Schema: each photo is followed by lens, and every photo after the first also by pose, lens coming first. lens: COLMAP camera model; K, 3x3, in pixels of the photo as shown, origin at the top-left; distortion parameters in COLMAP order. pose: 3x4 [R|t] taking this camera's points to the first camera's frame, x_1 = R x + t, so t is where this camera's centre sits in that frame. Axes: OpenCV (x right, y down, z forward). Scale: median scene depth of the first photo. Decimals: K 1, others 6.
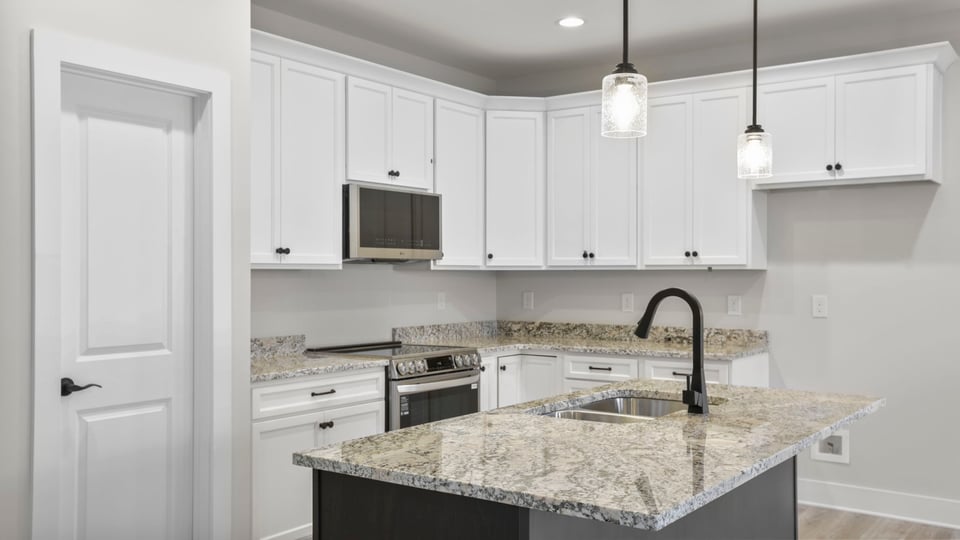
lens RADIAL K [[893.8, 0, 480.3], [0, 893.8, 274.9], [0, 0, 1]] dist [0.045907, 0.000000]
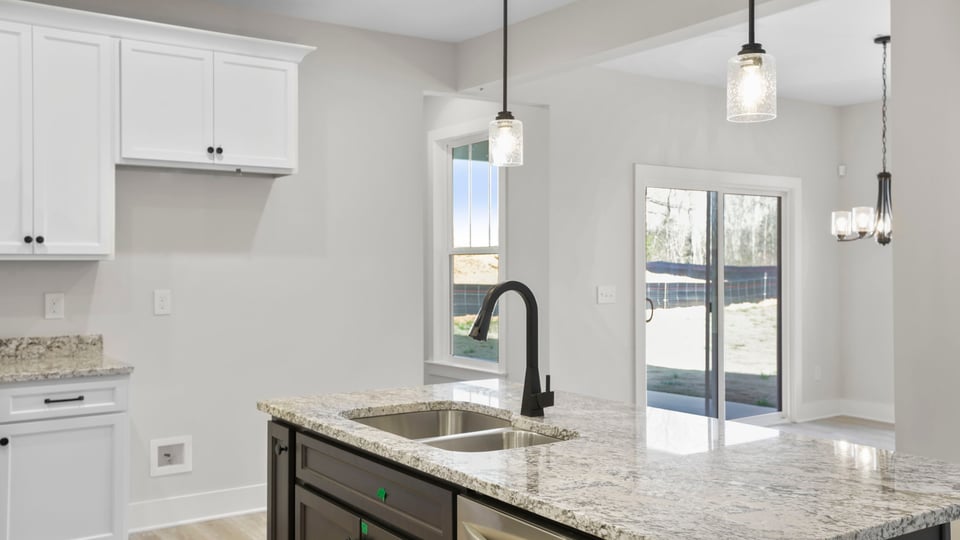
lens RADIAL K [[893.8, 0, 480.1], [0, 893.8, 263.9], [0, 0, 1]] dist [0.045907, 0.000000]
pose [[0.346037, 0.000840, 0.938220, -0.354311], [0.002152, 0.999996, -0.001689, -0.001007], [-0.938218, 0.002603, 0.346034, 0.401382]]
